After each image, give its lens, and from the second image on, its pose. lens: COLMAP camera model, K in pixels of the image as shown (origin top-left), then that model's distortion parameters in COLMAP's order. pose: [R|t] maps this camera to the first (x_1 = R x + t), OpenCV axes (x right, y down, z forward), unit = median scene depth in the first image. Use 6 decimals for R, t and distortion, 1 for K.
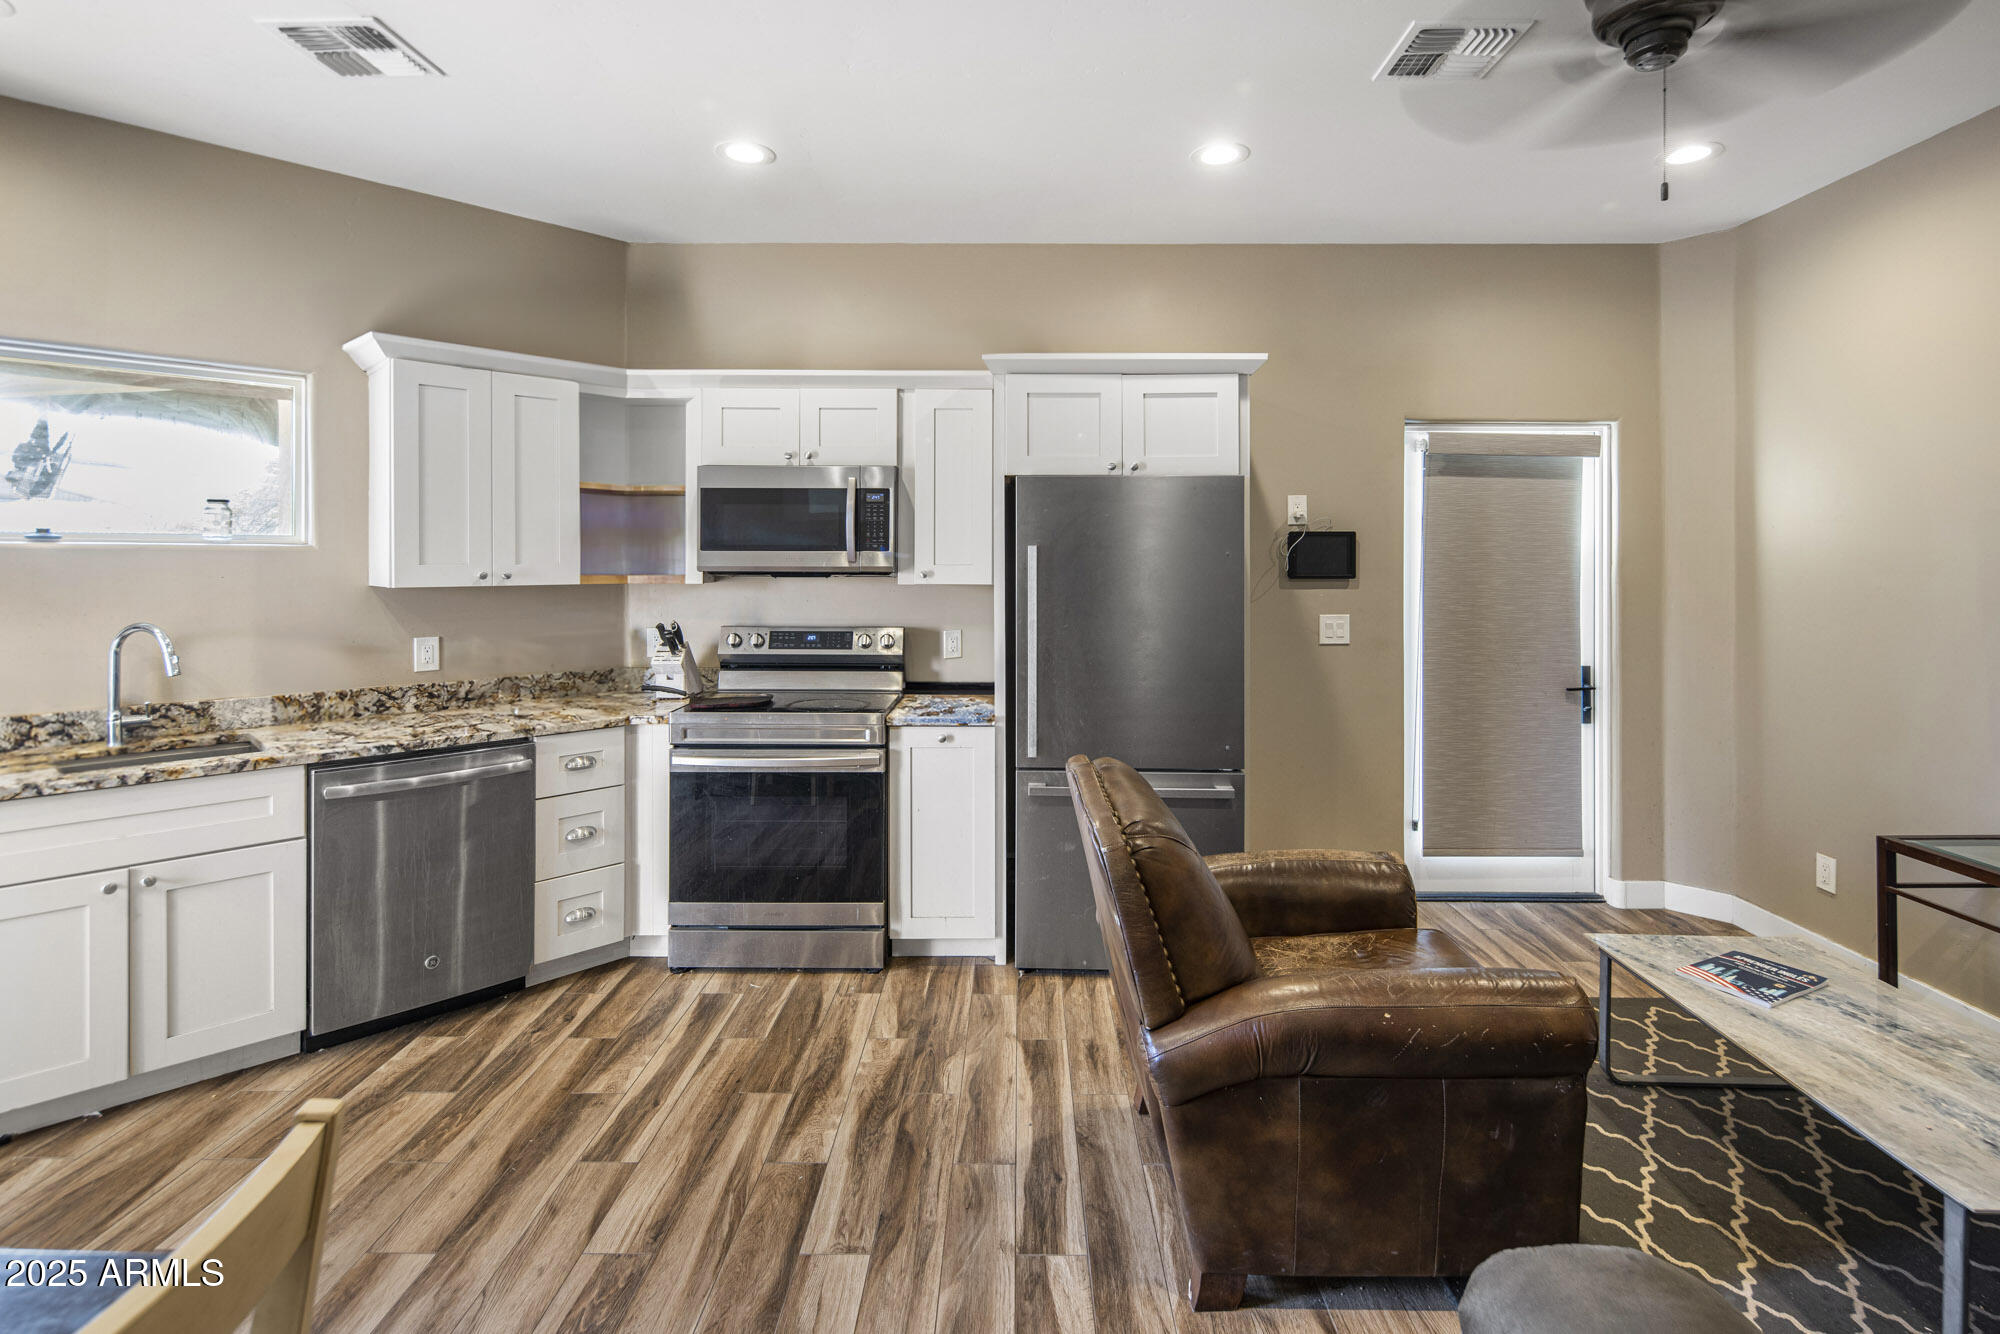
lens RADIAL K [[968.2, 0, 1003.1], [0, 968.2, 557.9], [0, 0, 1]] dist [0.003047, 0.000167]
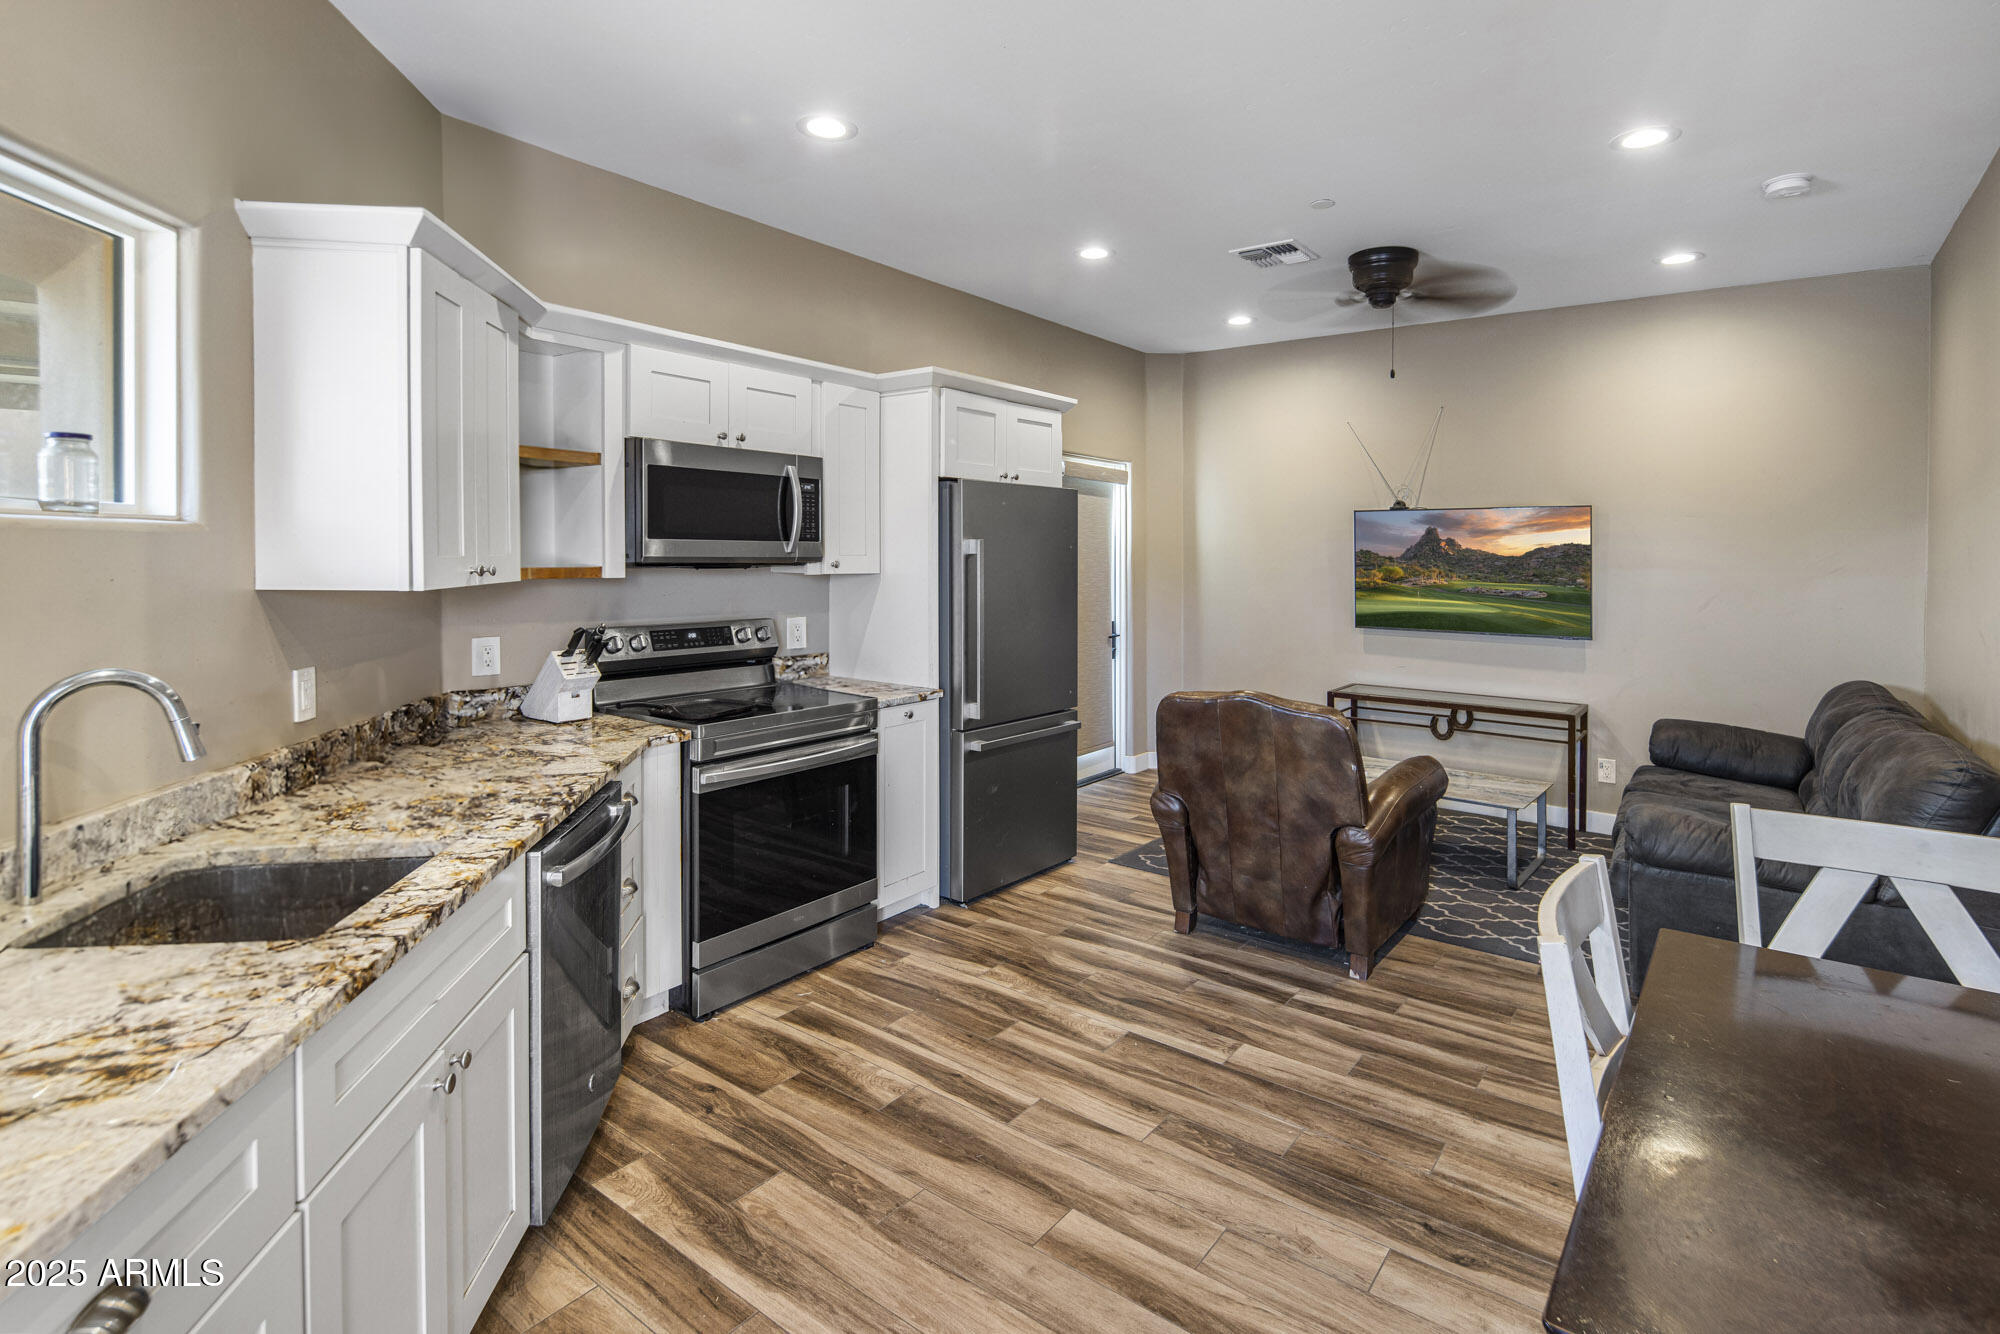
lens RADIAL K [[981.7, 0, 1000.5], [0, 981.7, 552.8], [0, 0, 1]] dist [-0.005359, -0.000184]
pose [[0.599342, 0.001593, 0.800491, -0.951996], [-0.006282, 0.999977, 0.002714, 0.001056], [-0.800468, -0.006655, 0.599338, 0.275908]]
